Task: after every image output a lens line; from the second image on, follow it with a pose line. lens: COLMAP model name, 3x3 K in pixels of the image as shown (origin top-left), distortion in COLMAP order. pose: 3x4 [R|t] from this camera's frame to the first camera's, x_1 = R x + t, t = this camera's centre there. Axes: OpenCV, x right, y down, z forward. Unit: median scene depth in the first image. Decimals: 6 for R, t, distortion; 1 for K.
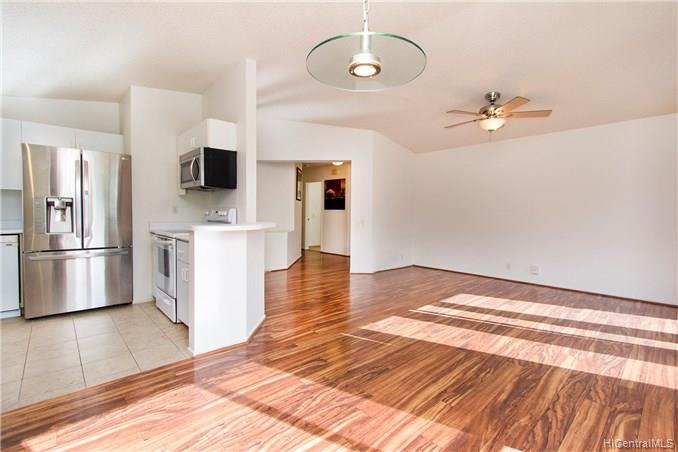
lens RADIAL K [[307.2, 0, 338.1], [0, 307.2, 223.4], [0, 0, 1]] dist [0.009985, -0.003555]
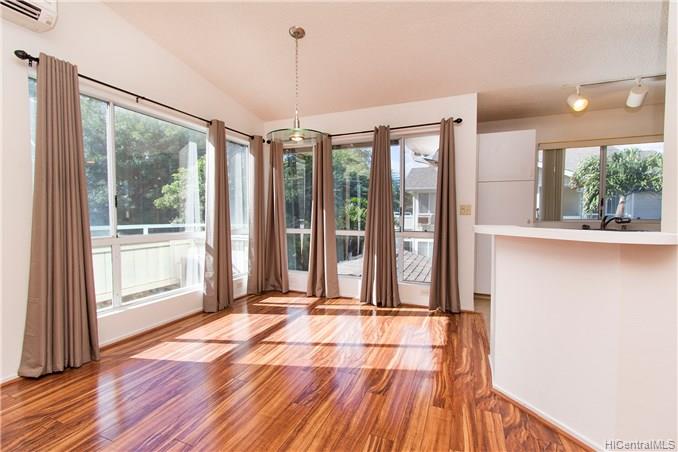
lens RADIAL K [[307.2, 0, 336.3], [0, 307.2, 219.8], [0, 0, 1]] dist [0.009985, -0.003555]
pose [[-0.909687, -0.004985, -0.415265, 0.297347], [-0.025861, 0.998667, 0.044664, -0.029716], [0.414489, 0.051370, -0.908603, 1.285356]]
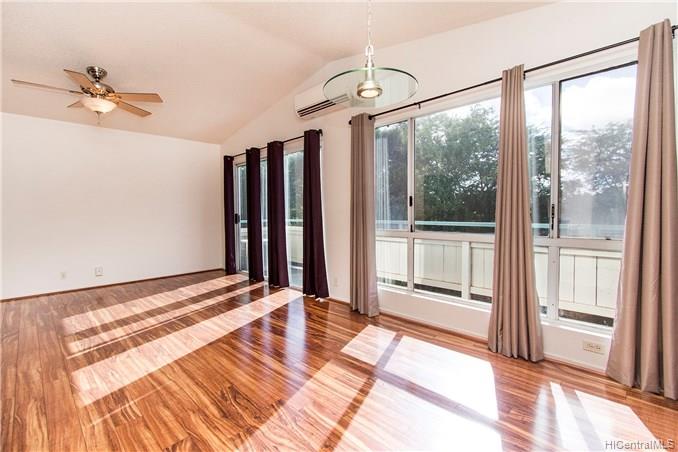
lens RADIAL K [[307.2, 0, 332.3], [0, 307.2, 222.6], [0, 0, 1]] dist [0.009985, -0.003555]
pose [[-0.043269, -0.046566, 0.997978, -0.515911], [0.043162, 0.997893, 0.048434, -0.016753], [-0.998131, 0.045170, -0.041168, 0.533393]]
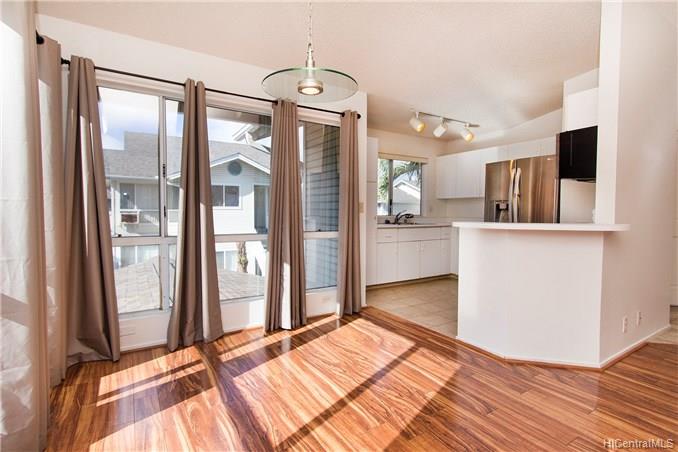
lens RADIAL K [[328.4, 0, 332.1], [0, 328.4, 224.9], [0, 0, 1]] dist [0.008648, -0.002317]
pose [[-0.185102, 0.026802, -0.982354, 0.597403], [-0.041533, 0.998522, 0.035069, -0.003401], [0.981841, 0.047291, -0.183716, 0.586988]]
